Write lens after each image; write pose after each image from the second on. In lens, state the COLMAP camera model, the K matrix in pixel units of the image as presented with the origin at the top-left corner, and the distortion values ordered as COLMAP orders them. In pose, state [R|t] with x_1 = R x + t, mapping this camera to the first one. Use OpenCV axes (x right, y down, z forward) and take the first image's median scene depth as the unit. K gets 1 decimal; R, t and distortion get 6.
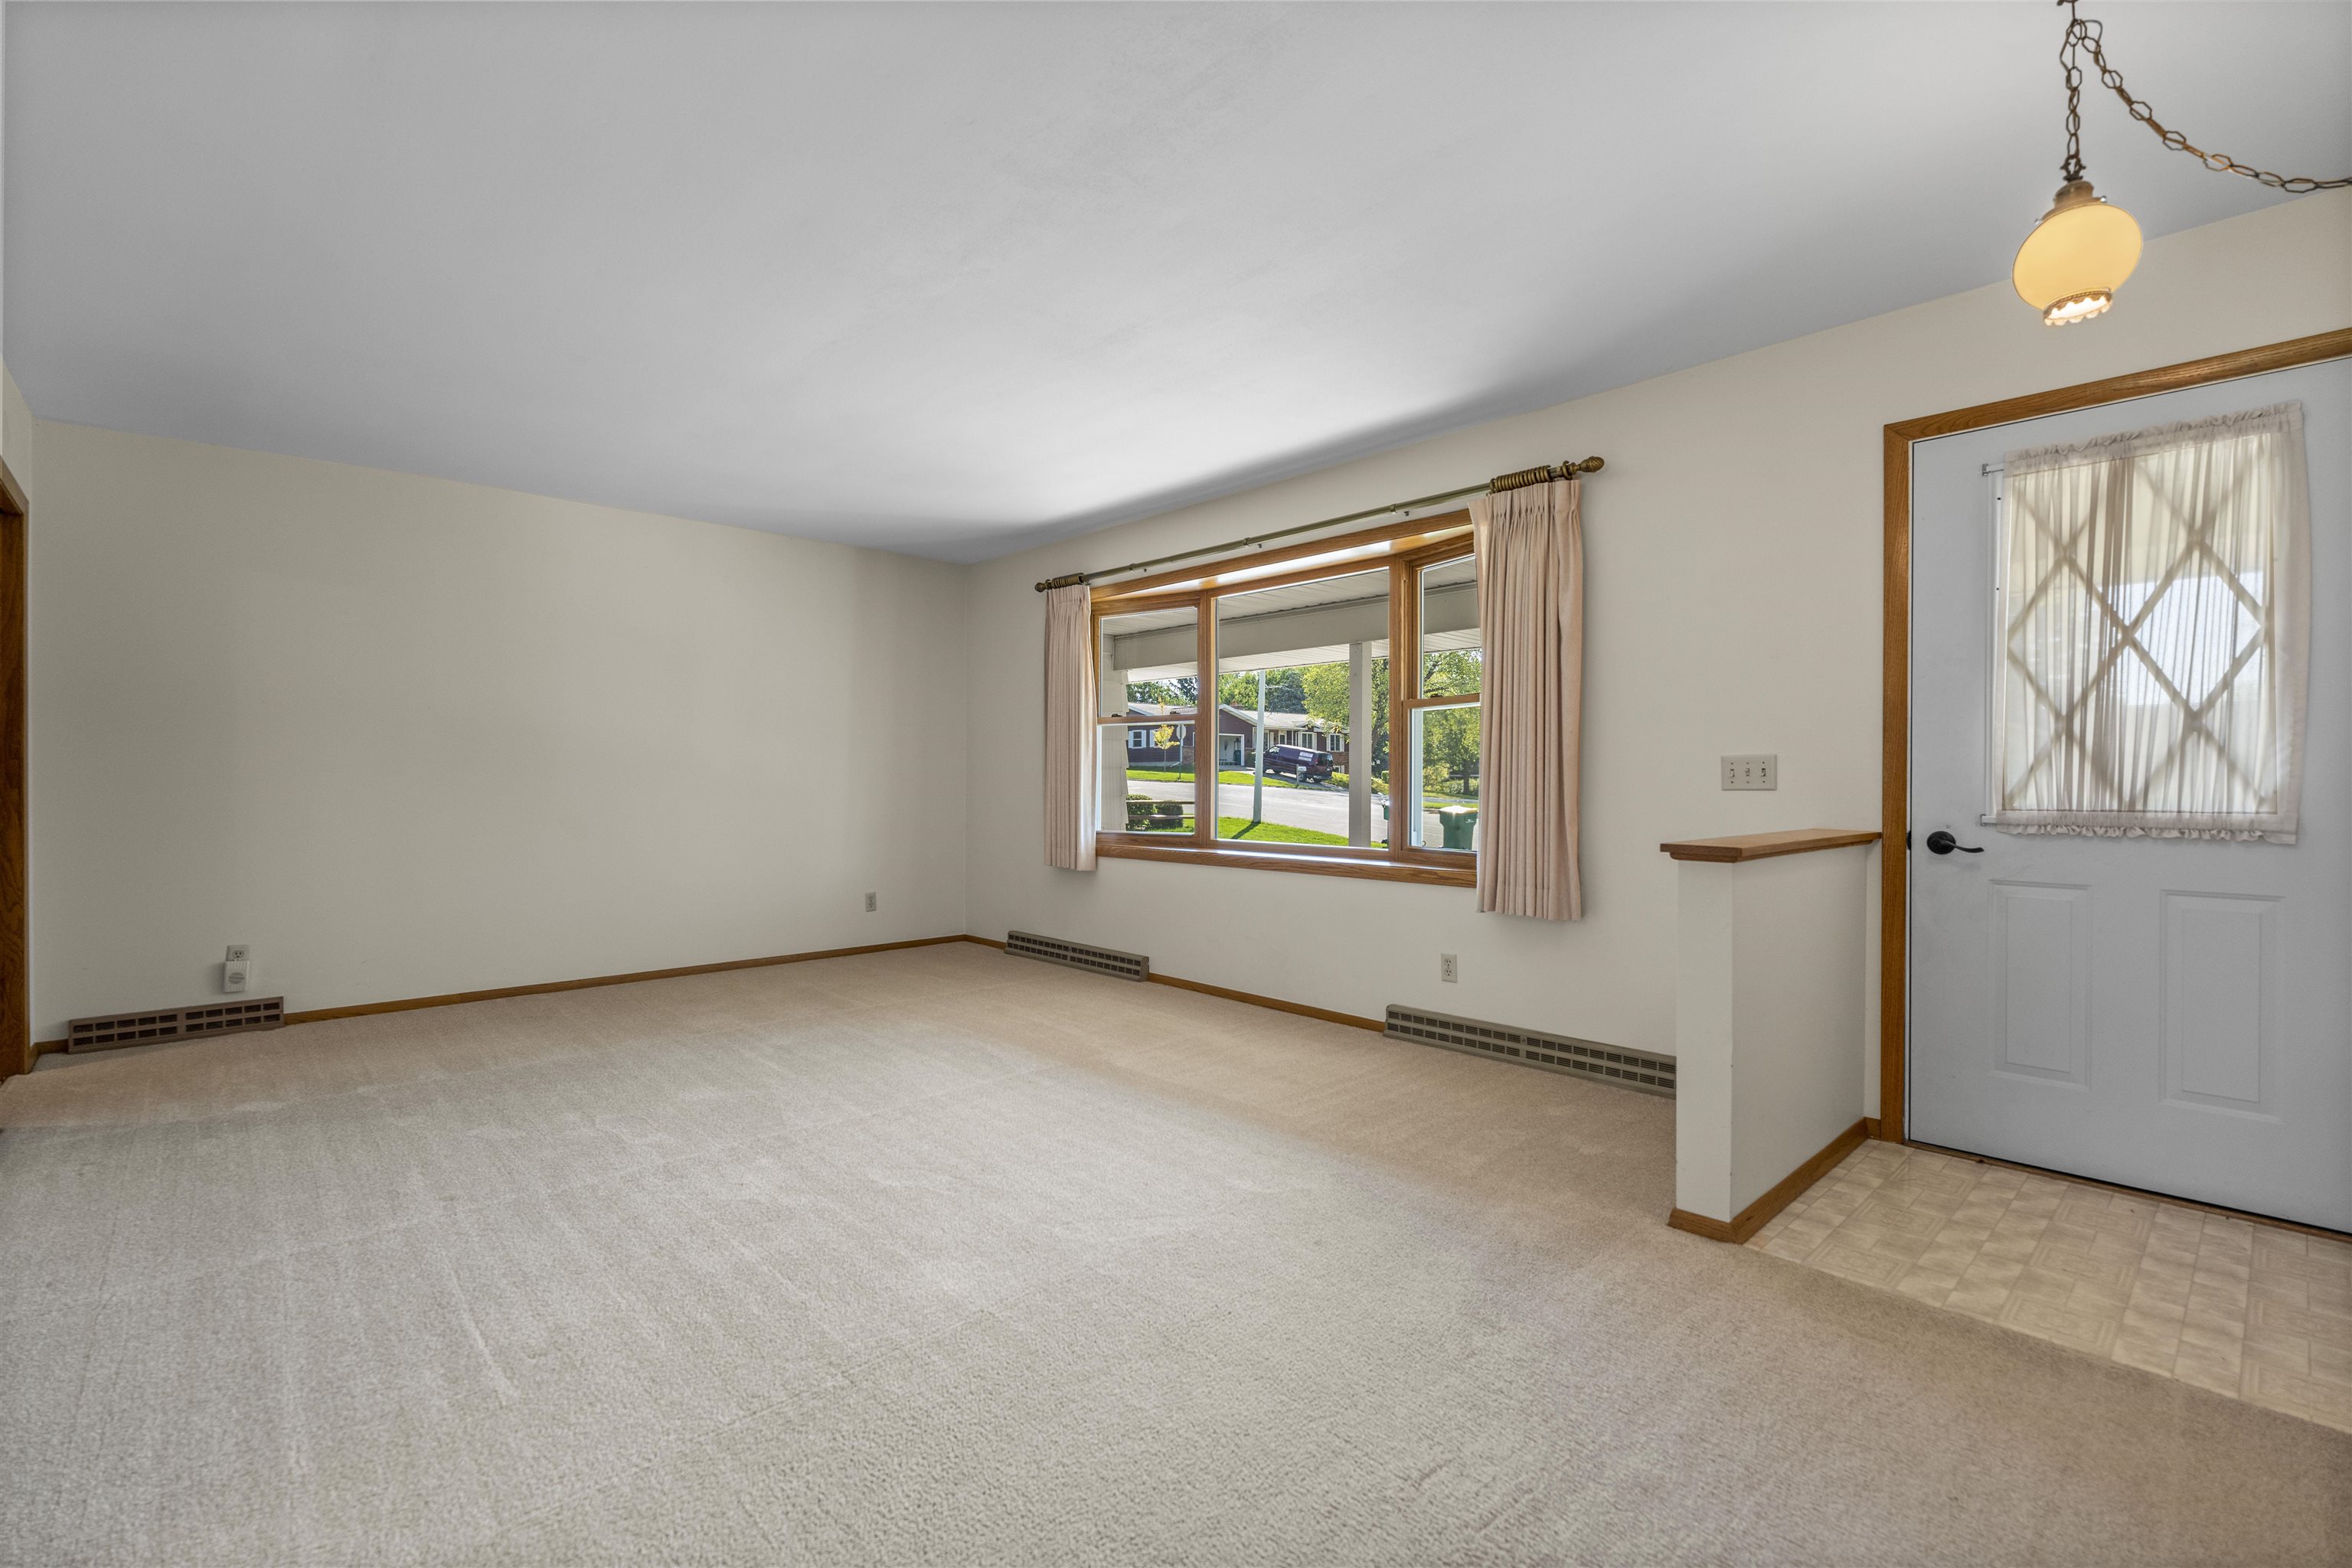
lens RADIAL K [[1053.9, 0, 1176.6], [0, 1053.9, 775.2], [0, 0, 1]] dist [0.001019, 0.000727]
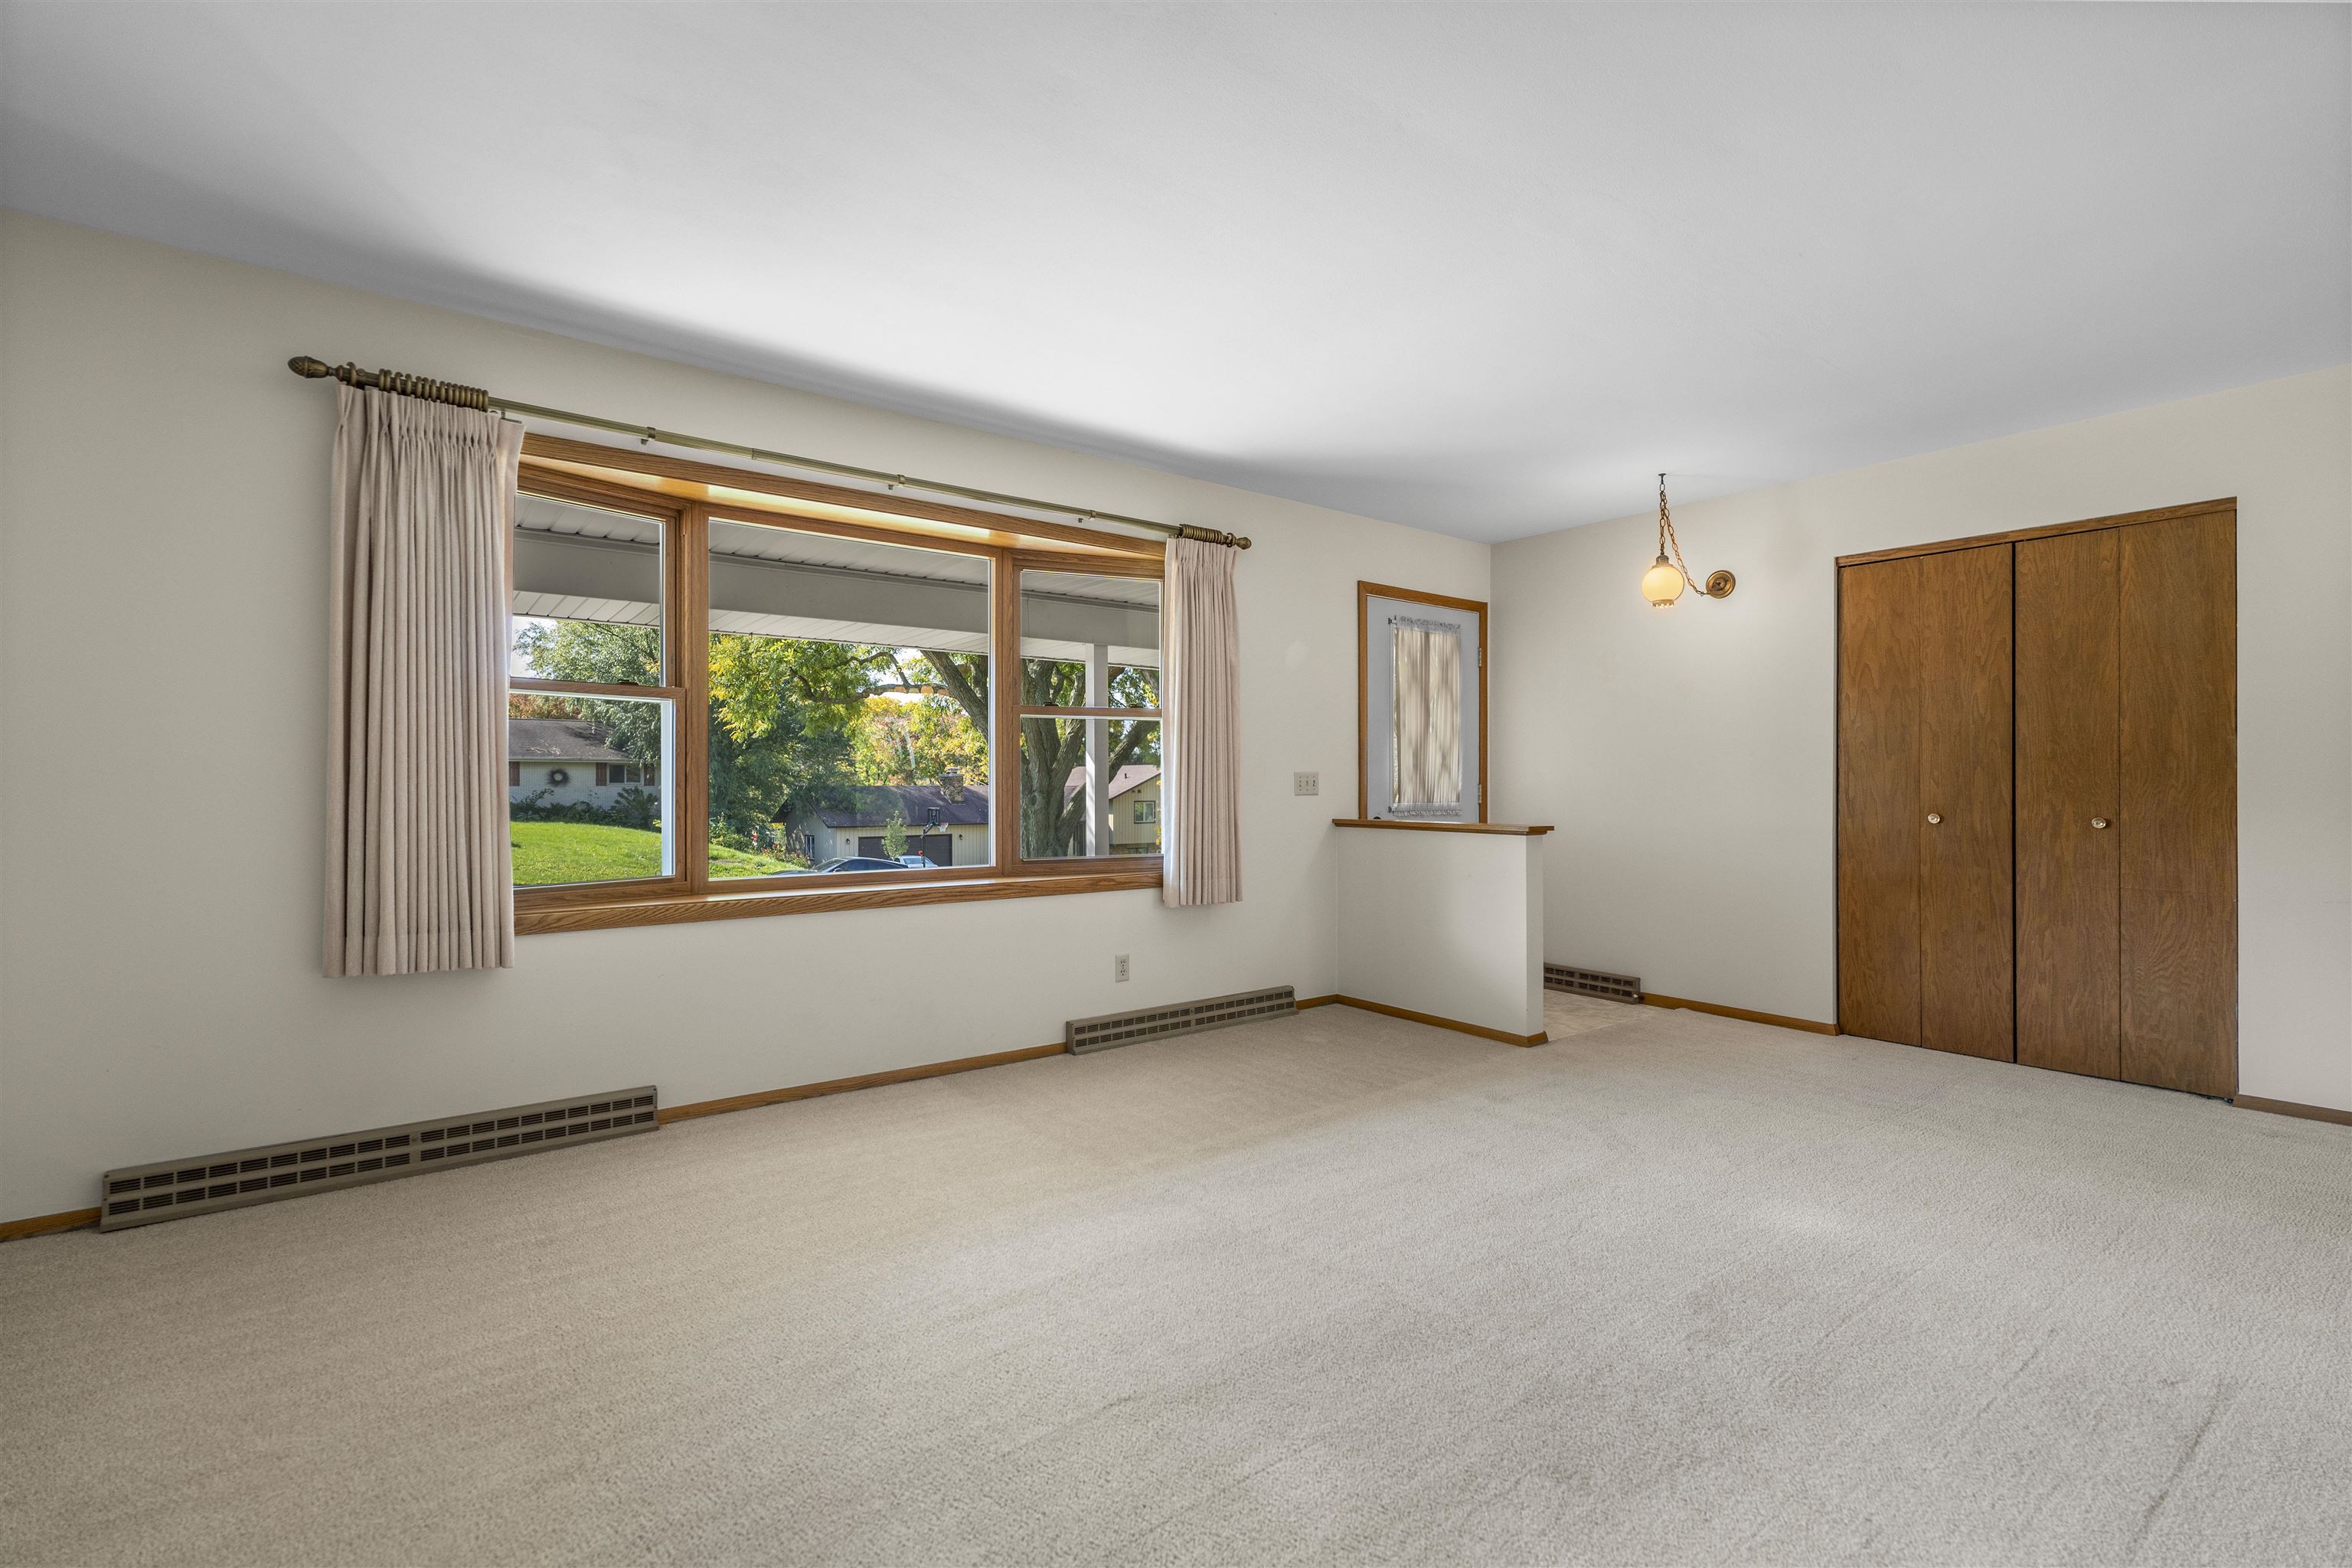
lens RADIAL K [[1071.5, 0, 1176.0], [0, 1071.5, 784.0], [0, 0, 1]] dist [-0.019028, 0.000182]
pose [[0.079589, 0.000689, 0.996828, -0.832931], [-0.001792, 0.999998, -0.000548, -0.000574], [-0.996826, -0.001743, 0.079590, 0.894660]]
